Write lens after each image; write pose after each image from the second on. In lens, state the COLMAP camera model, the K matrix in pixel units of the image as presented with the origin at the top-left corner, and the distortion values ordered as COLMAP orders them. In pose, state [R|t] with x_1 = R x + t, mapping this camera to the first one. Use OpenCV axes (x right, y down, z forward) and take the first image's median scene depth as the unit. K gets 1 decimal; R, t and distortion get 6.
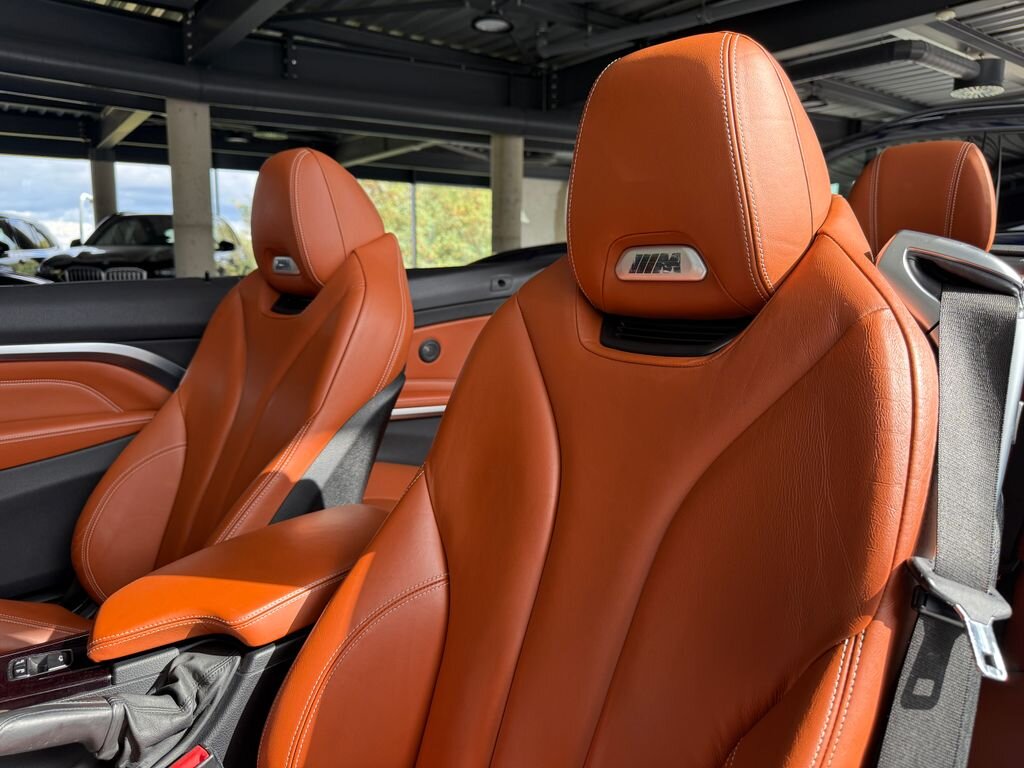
lens RADIAL K [[719.0, 0, 519.1], [0, 719.0, 376.3], [0, 0, 1]] dist [0.020936, -0.030417]
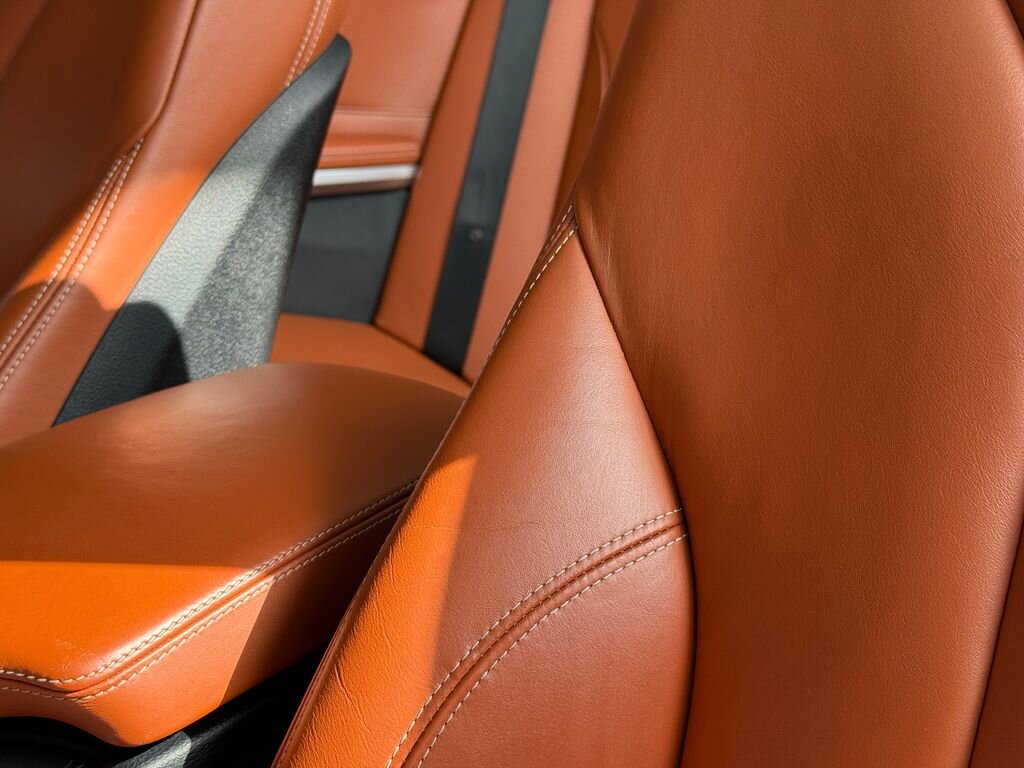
lens RADIAL K [[1423.7, 0, 505.5], [0, 1423.7, 384.6], [0, 0, 1]] dist [0.130639, 0.000000]
pose [[0.993928, -0.038235, 0.103171, -0.178777], [0.023086, 0.989277, 0.144216, 0.079061], [-0.107579, -0.140959, 0.984153, 0.235076]]
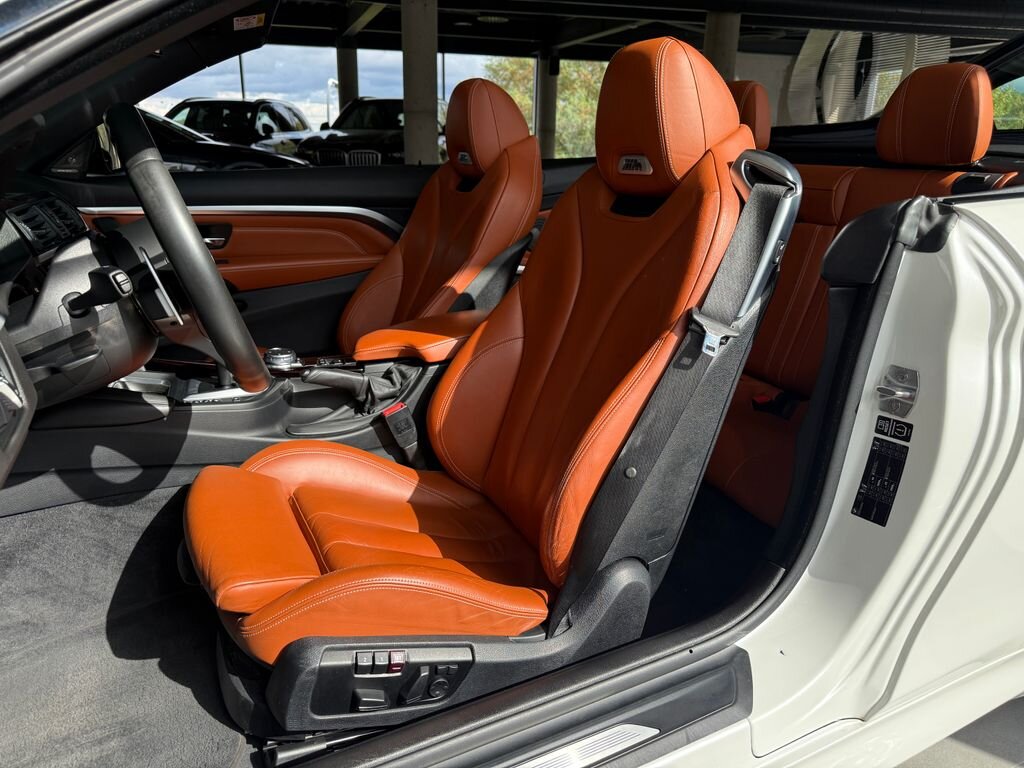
lens RADIAL K [[719.0, 0, 521.7], [0, 719.0, 384.6], [0, 0, 1]] dist [0.020936, -0.030417]
pose [[0.958524, 0.098140, -0.267583, 0.283161], [-0.053181, 0.983943, 0.170376, 0.059232], [0.280007, -0.149079, 0.948352, -0.554341]]
